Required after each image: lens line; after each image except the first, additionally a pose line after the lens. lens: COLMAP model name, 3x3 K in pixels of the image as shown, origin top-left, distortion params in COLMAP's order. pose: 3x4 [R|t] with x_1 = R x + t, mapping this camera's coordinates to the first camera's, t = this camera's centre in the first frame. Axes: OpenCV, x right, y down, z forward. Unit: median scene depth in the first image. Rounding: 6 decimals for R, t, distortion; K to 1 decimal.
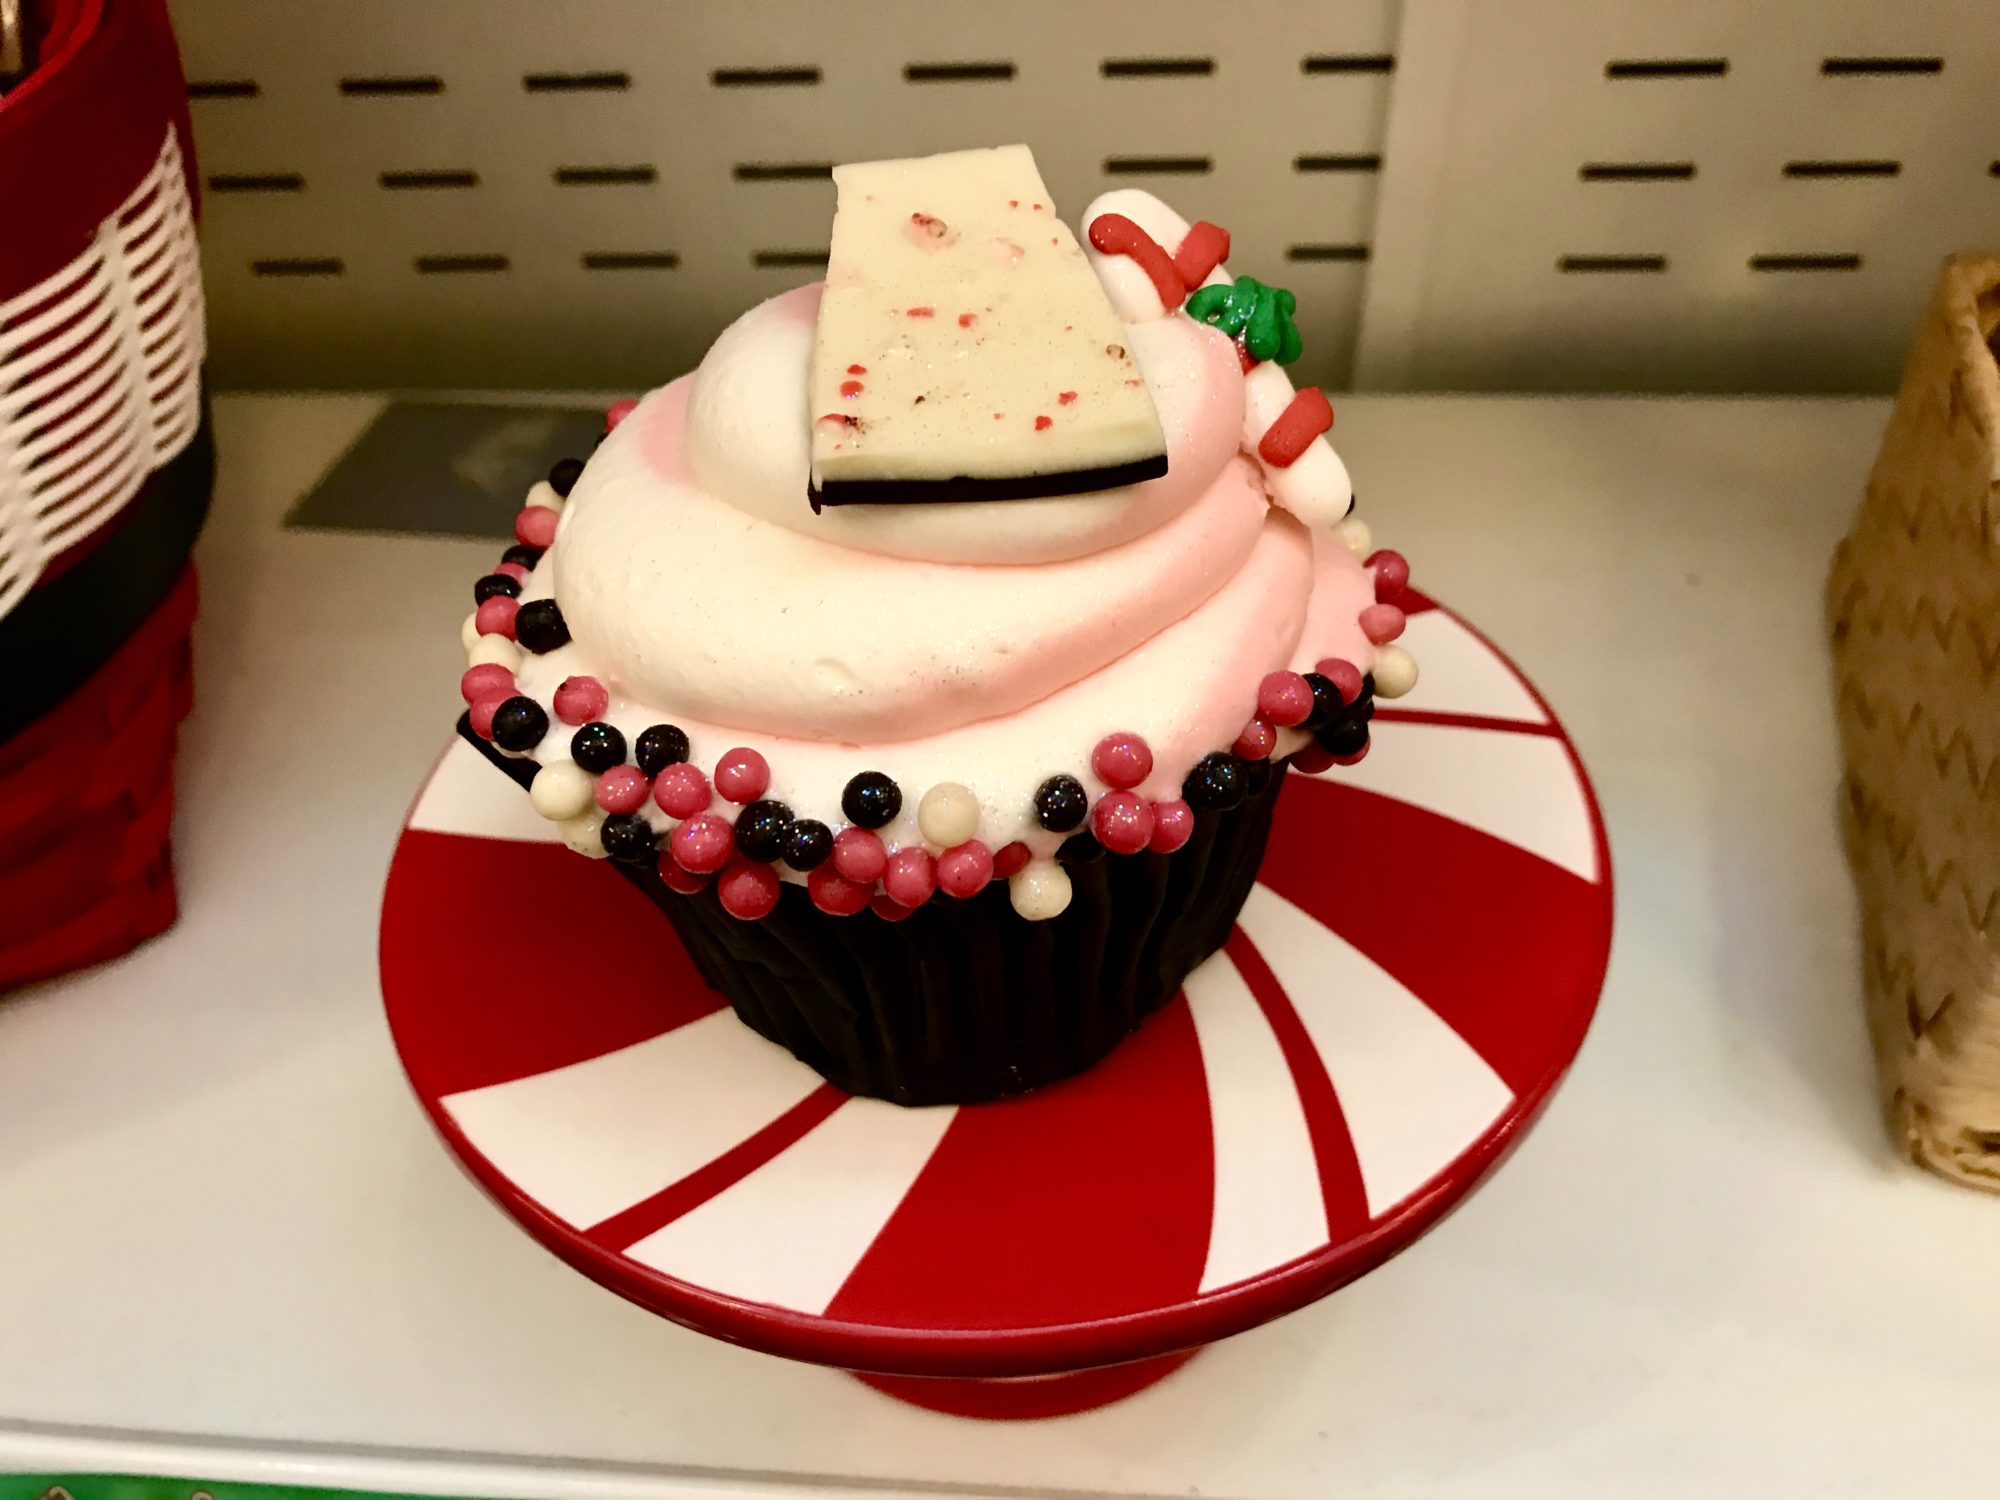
lens RADIAL K [[1636.0, 0, 1009.0], [0, 1636.0, 756.4], [0, 0, 1]] dist [-0.043765, 0.016348]
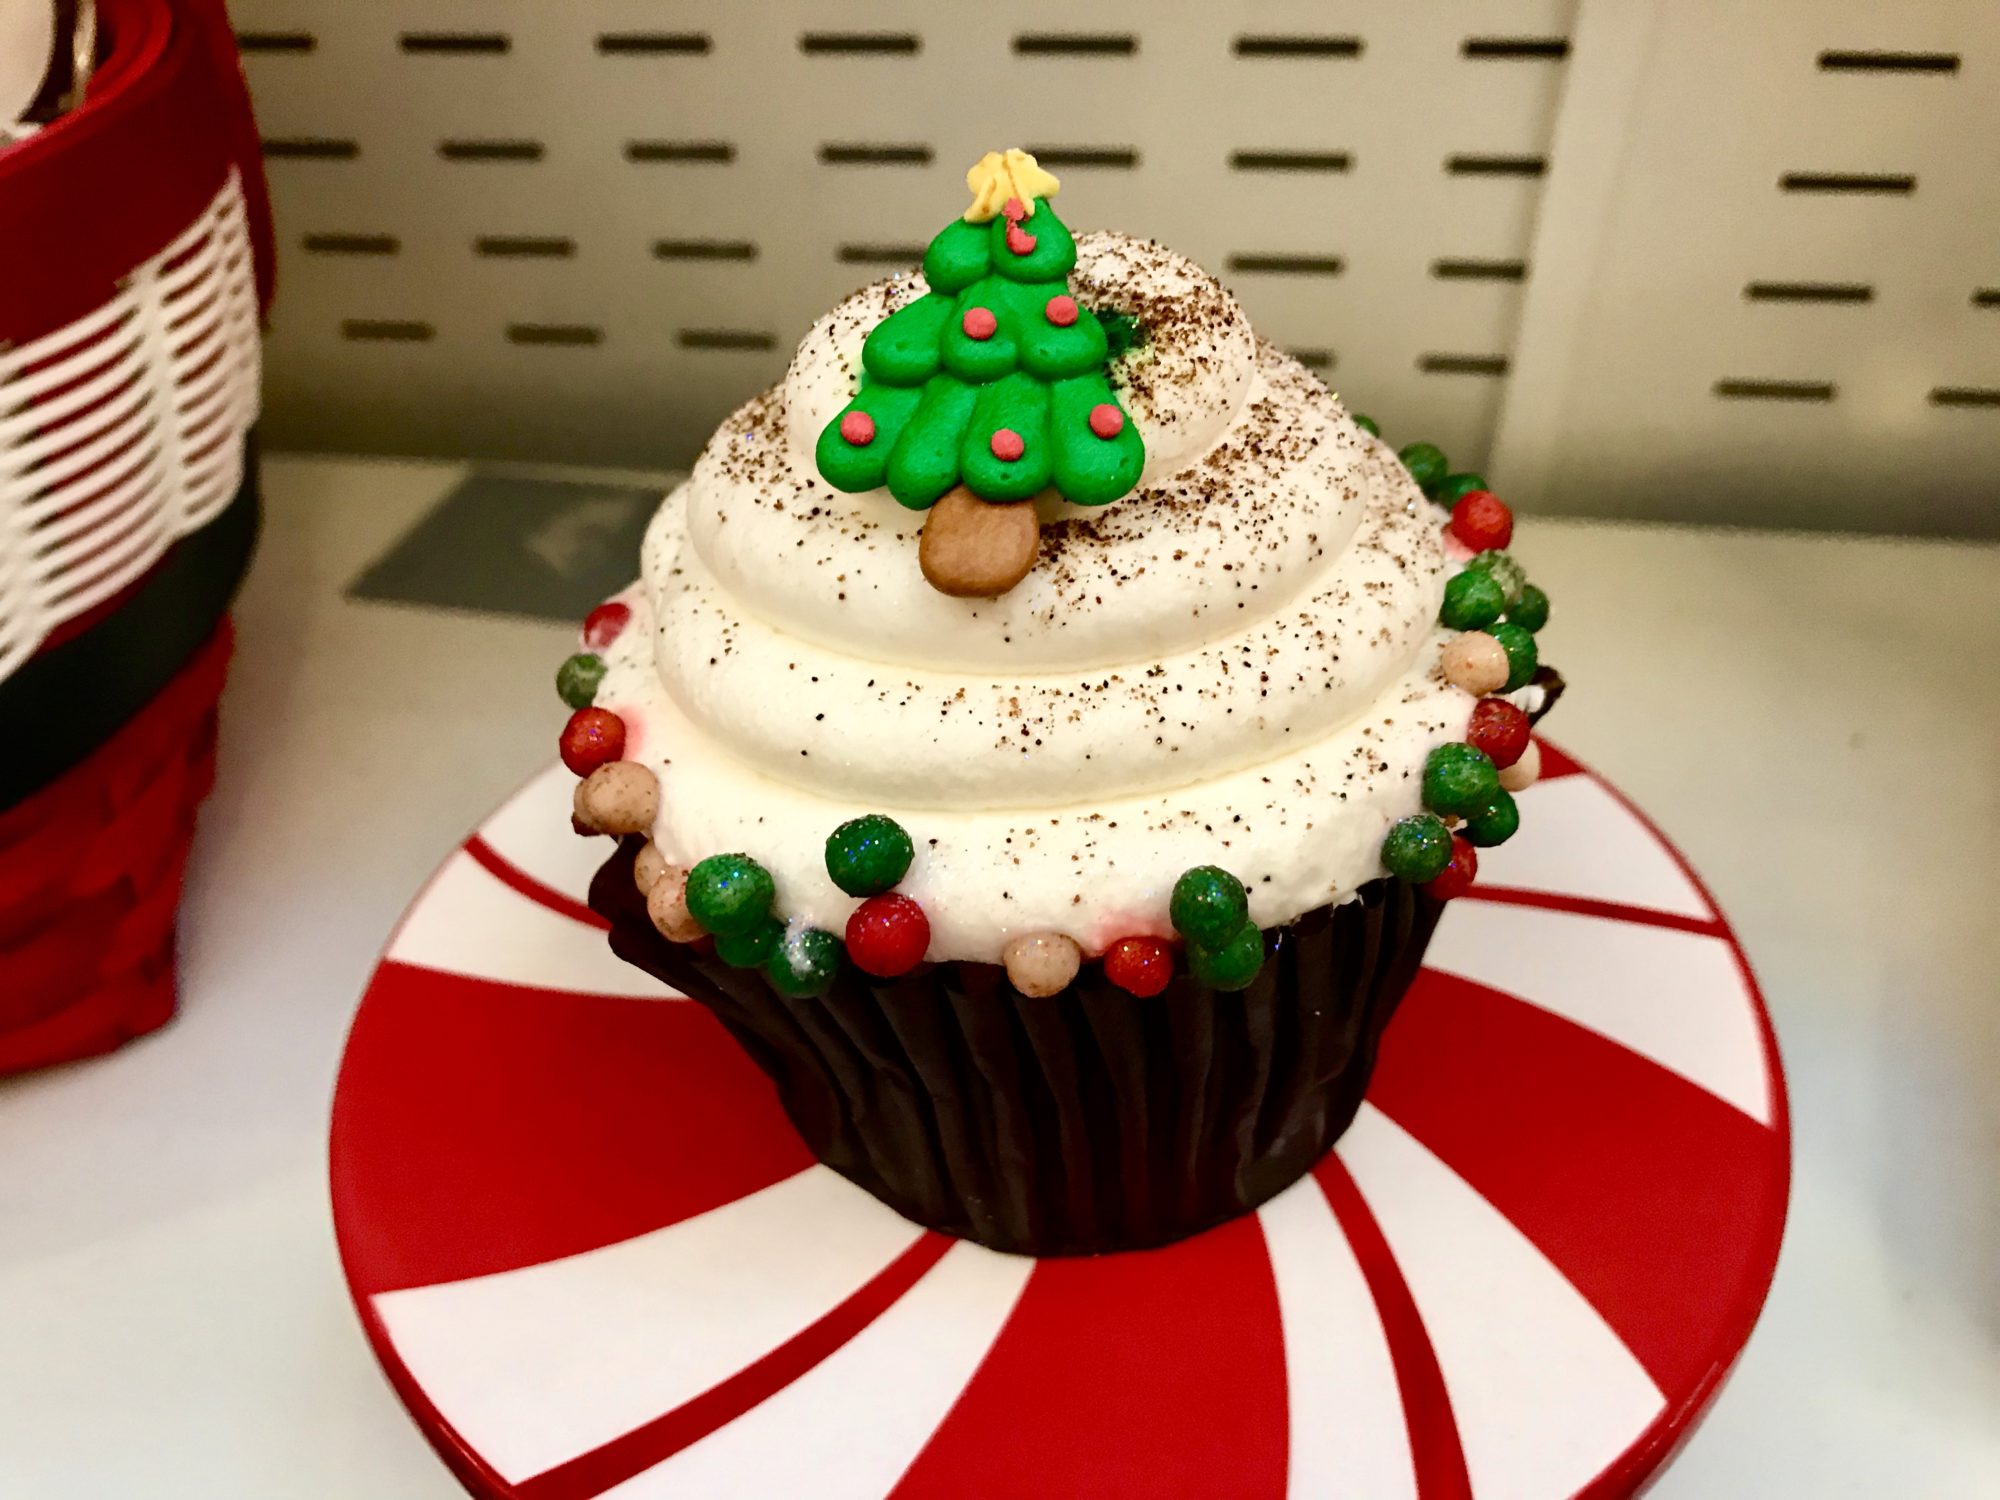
lens RADIAL K [[1613.0, 0, 1003.2], [0, 1613.0, 756.9], [0, 0, 1]] dist [-0.027600, -0.002938]
pose [[0.996024, 0.060275, -0.065600, 0.009743], [-0.063687, 0.996654, -0.051223, -0.029908], [0.062293, 0.055198, 0.996530, 0.107556]]
